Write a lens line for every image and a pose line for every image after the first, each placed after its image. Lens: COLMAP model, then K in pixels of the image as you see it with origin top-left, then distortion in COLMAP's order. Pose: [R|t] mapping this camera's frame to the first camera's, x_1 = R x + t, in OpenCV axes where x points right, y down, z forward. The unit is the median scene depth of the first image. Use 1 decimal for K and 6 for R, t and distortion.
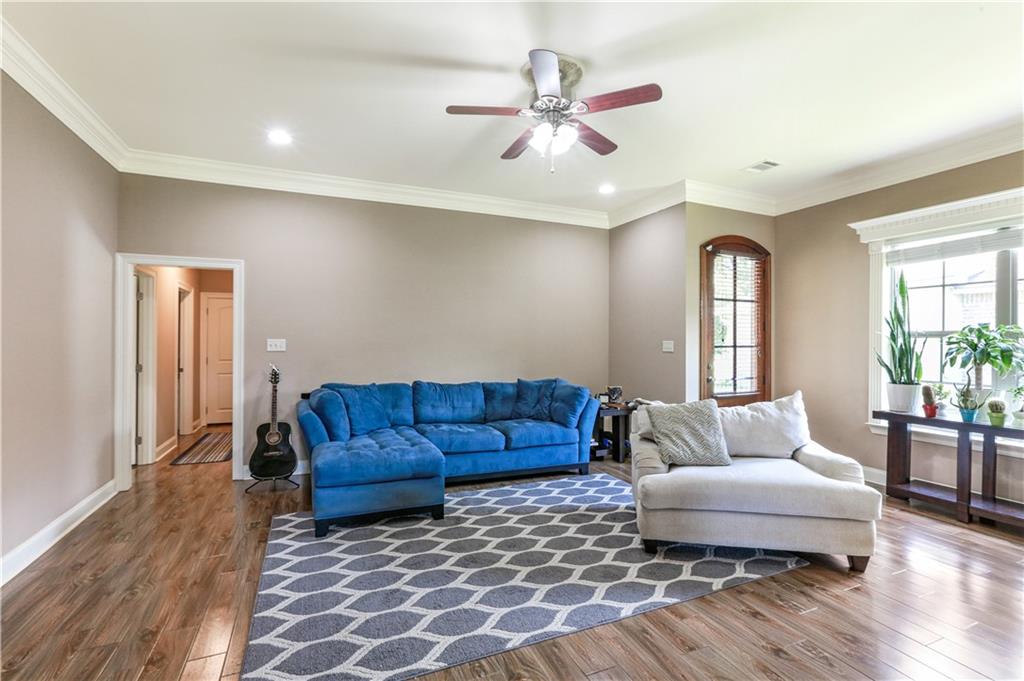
lens RADIAL K [[480.5, 0, 513.4], [0, 480.5, 338.7], [0, 0, 1]] dist [-0.005847, 0.003337]
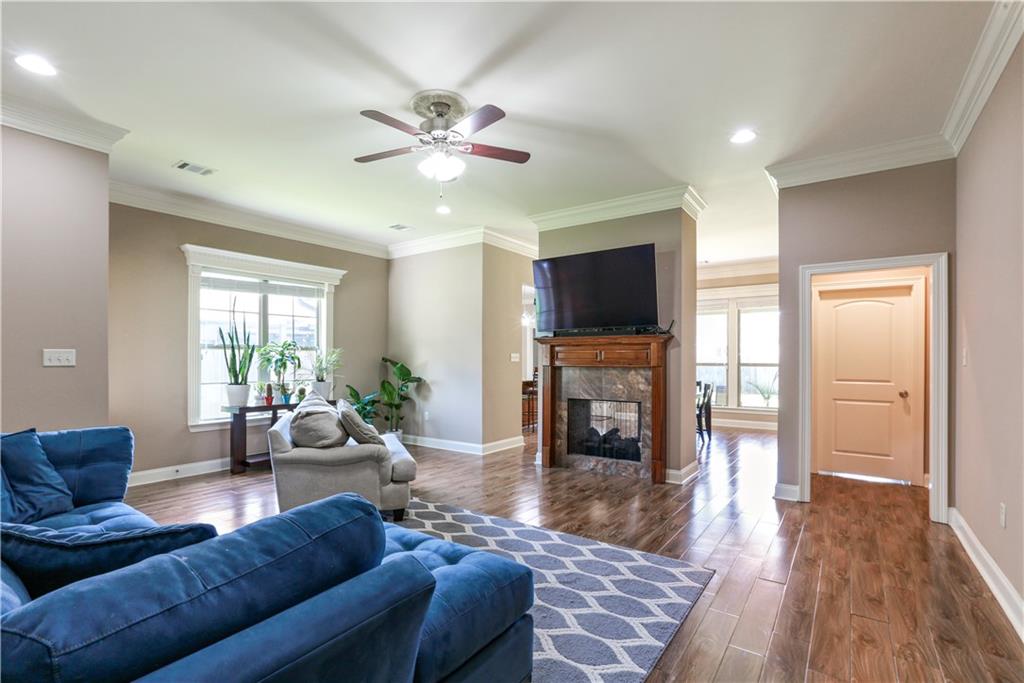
lens RADIAL K [[480.5, 0, 516.7], [0, 480.5, 362.7], [0, 0, 1]] dist [-0.005847, 0.003337]
pose [[-0.533194, -0.012786, 0.845897, -1.090685], [-0.008691, 0.999916, 0.009636, 0.022990], [-0.845949, -0.002214, -0.533260, 1.653562]]
